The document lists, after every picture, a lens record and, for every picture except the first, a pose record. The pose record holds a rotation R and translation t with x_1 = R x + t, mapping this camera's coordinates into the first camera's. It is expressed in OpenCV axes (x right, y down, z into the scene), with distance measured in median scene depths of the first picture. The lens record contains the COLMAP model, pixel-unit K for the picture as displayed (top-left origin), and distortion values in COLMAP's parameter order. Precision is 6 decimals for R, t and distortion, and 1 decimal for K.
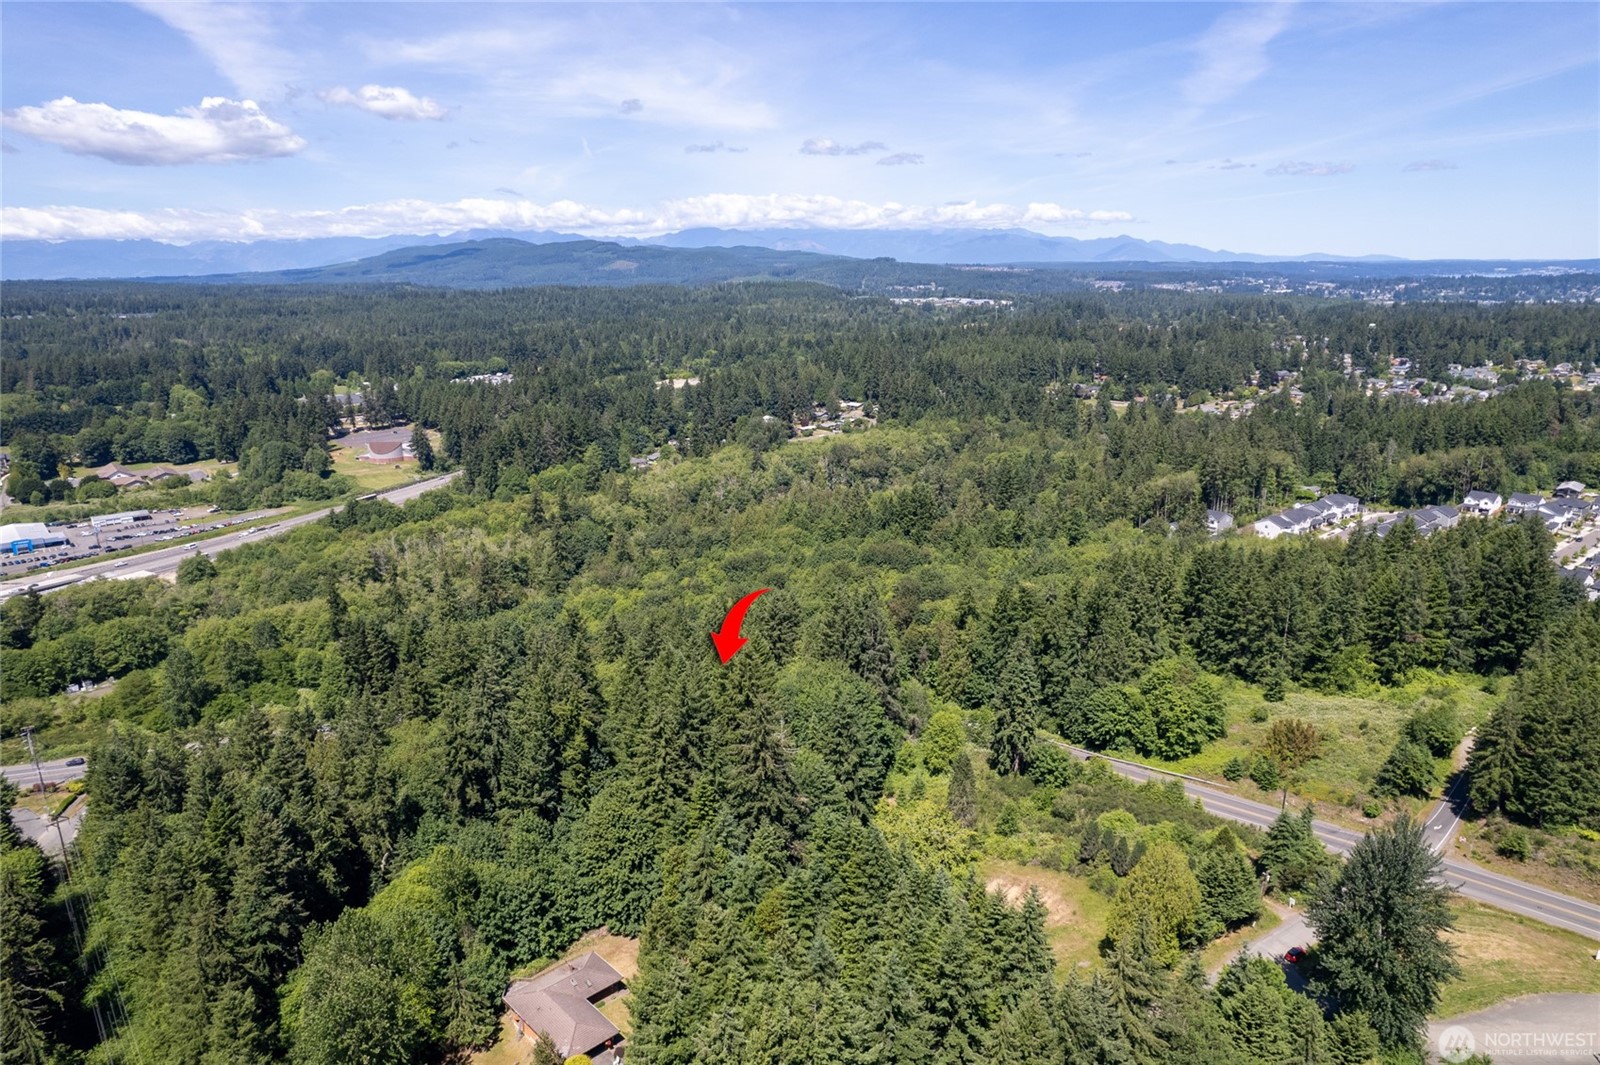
lens RADIAL K [[1046.2, 0, 820.3], [0, 1046.2, 539.0], [0, 0, 1]] dist [-0.067042, 0.063752]
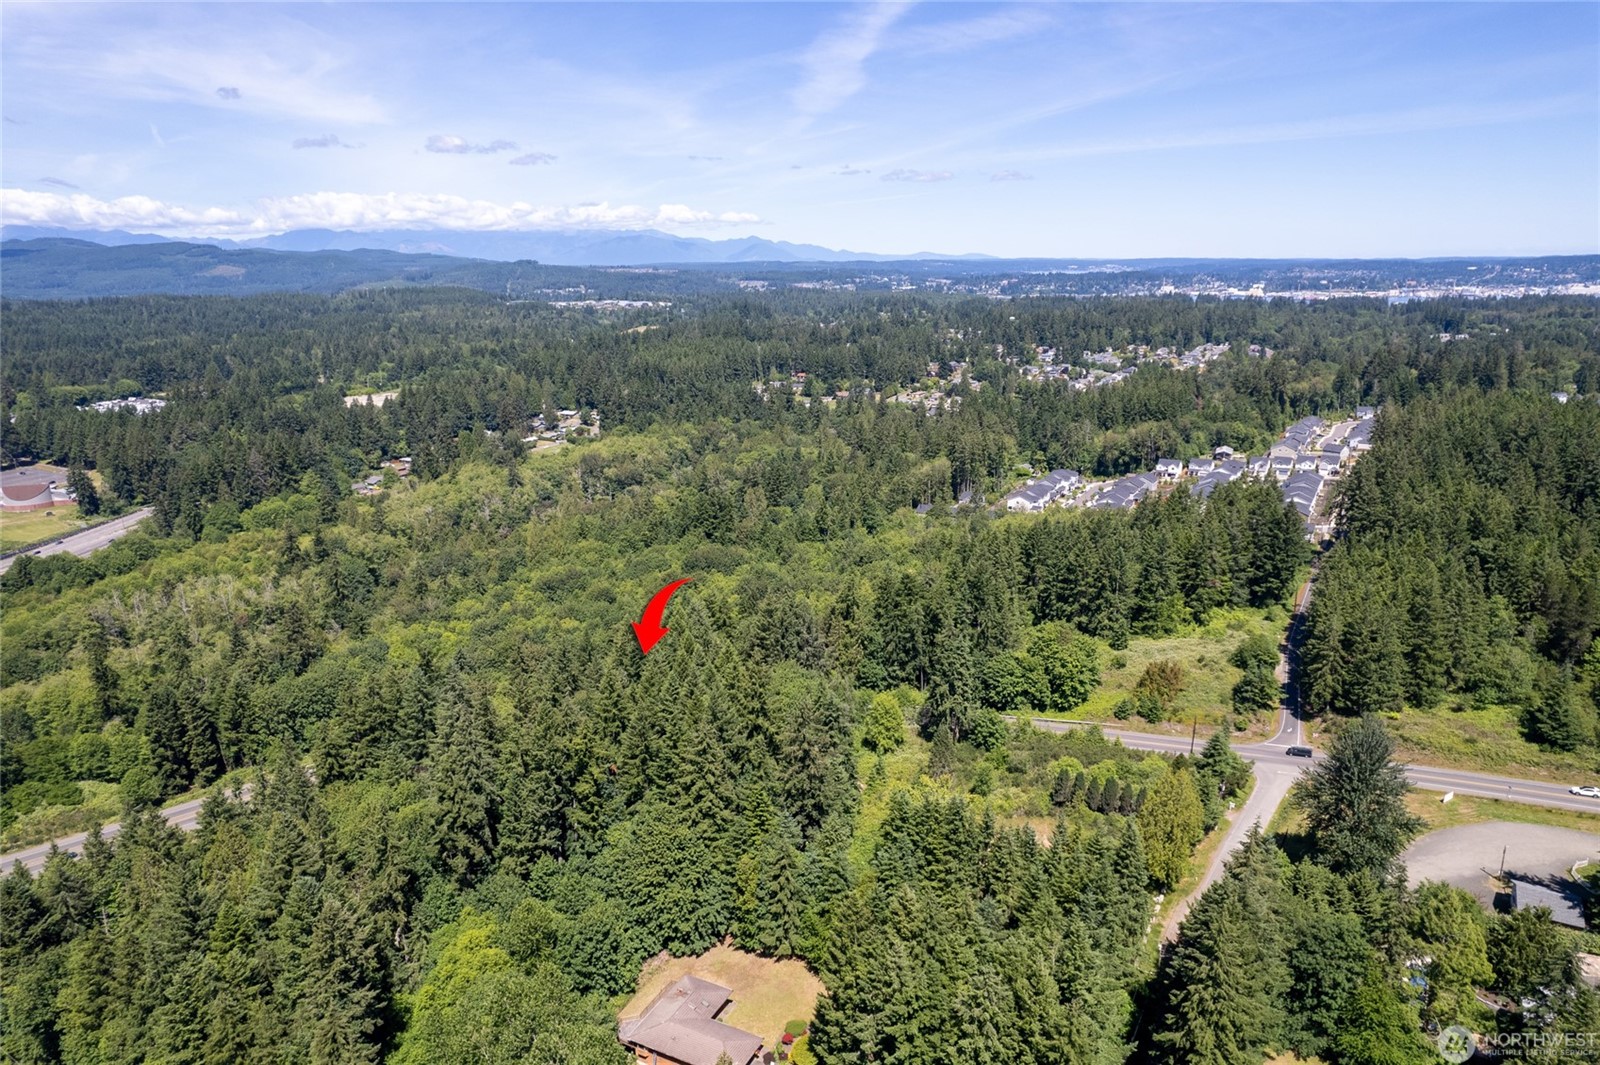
lens RADIAL K [[1043.0, 0, 826.7], [0, 1043.0, 530.3], [0, 0, 1]] dist [-0.064956, 0.053197]
pose [[0.938653, -0.086931, 0.333727, -0.102014], [0.089394, 0.995964, 0.008002, -0.006591], [-0.333076, 0.022322, 0.942636, 0.000999]]
